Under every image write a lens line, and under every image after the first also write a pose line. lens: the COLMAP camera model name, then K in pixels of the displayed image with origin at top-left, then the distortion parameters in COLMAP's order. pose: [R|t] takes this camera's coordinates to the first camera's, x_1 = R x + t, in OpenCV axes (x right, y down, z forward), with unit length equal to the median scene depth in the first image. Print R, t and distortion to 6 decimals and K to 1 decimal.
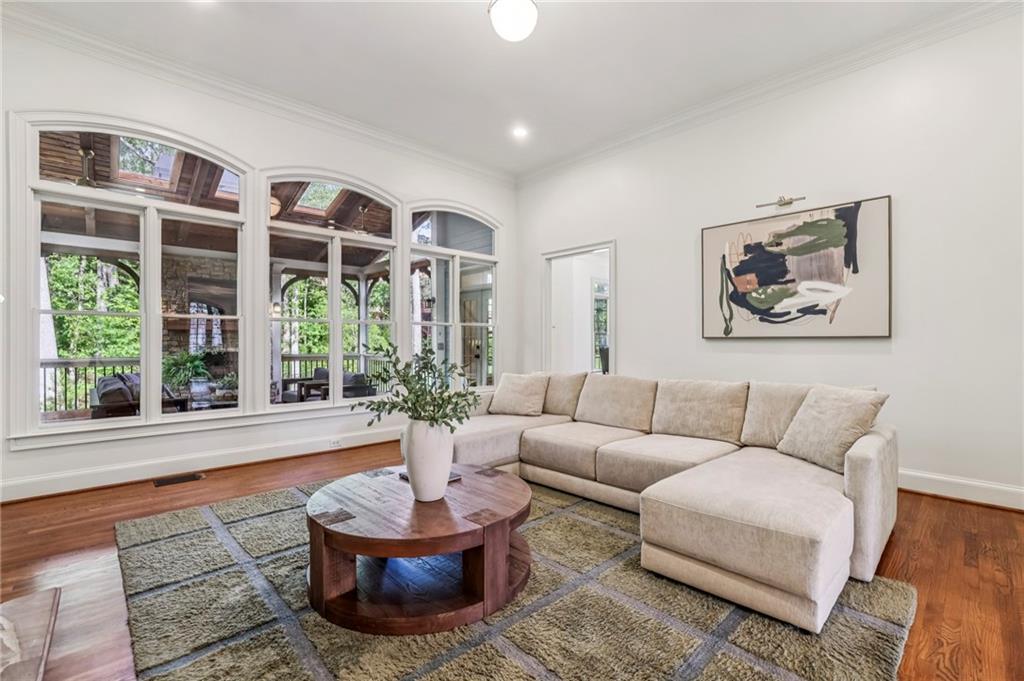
lens RADIAL K [[451.8, 0, 514.2], [0, 451.8, 348.4], [0, 0, 1]] dist [-0.031187, 0.008214]
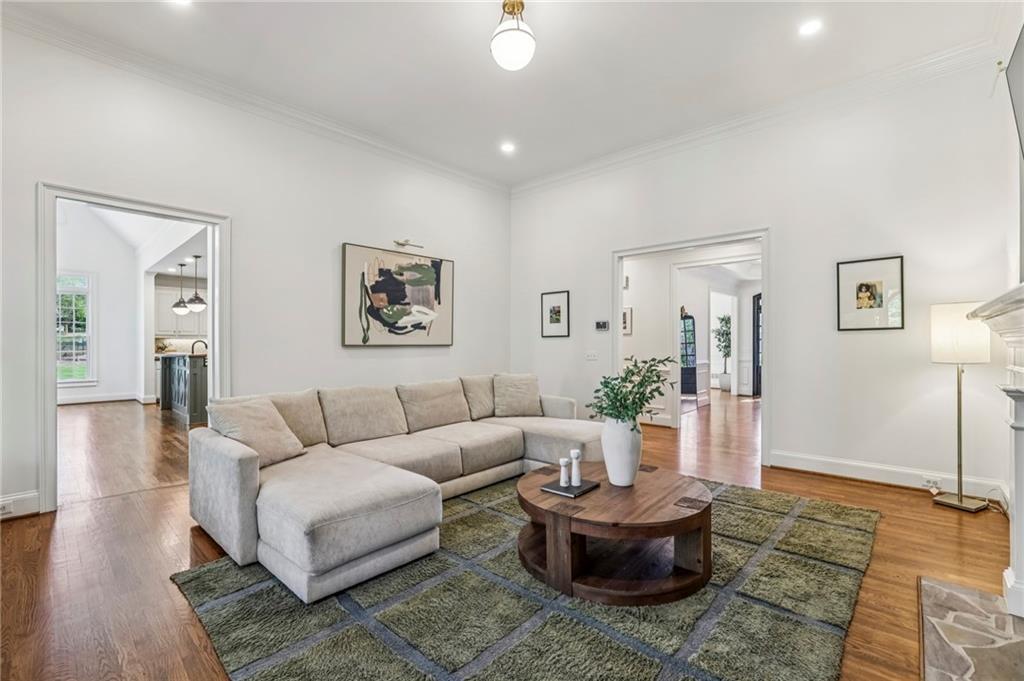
lens RADIAL K [[451.8, 0, 512.1], [0, 451.8, 350.1], [0, 0, 1]] dist [-0.031187, 0.008214]
pose [[-0.069943, -0.006509, 0.997530, -0.747718], [0.026122, 0.999624, 0.008355, -0.013374], [-0.997209, 0.026642, -0.069747, 0.769611]]
